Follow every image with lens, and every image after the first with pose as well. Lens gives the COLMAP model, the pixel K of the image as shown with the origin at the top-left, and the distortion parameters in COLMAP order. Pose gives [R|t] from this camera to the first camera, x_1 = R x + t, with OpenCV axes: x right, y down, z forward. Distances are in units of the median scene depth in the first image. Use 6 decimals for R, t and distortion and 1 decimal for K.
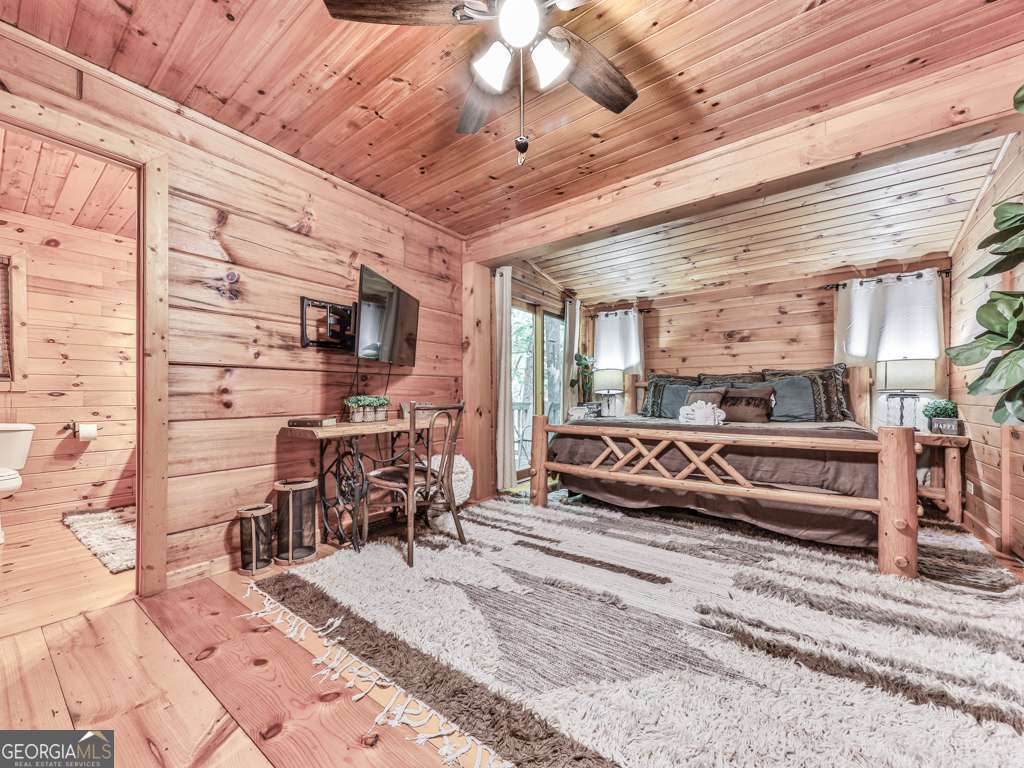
lens RADIAL K [[406.8, 0, 529.9], [0, 406.8, 398.3], [0, 0, 1]] dist [0.014823, -0.002690]
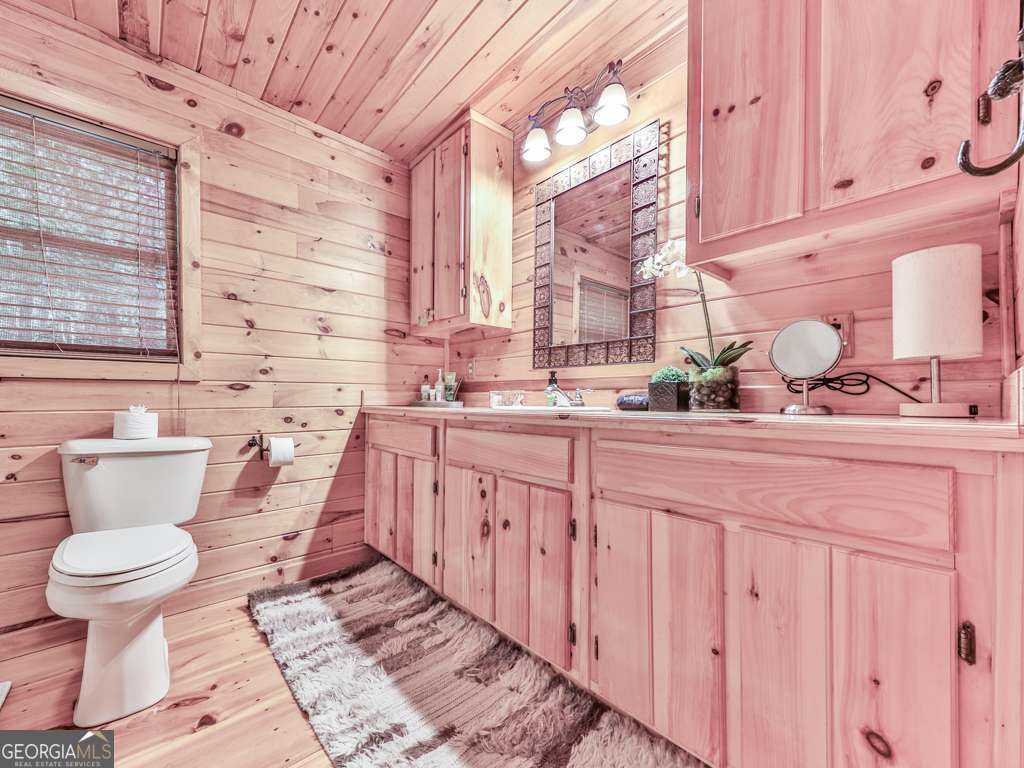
lens RADIAL K [[406.8, 0, 499.5], [0, 406.8, 399.6], [0, 0, 1]] dist [0.014823, -0.002690]
pose [[0.976114, 0.001398, -0.217255, -0.651186], [-0.002424, 0.999987, -0.004457, 0.010072], [0.217246, 0.004877, 0.976105, 0.506189]]
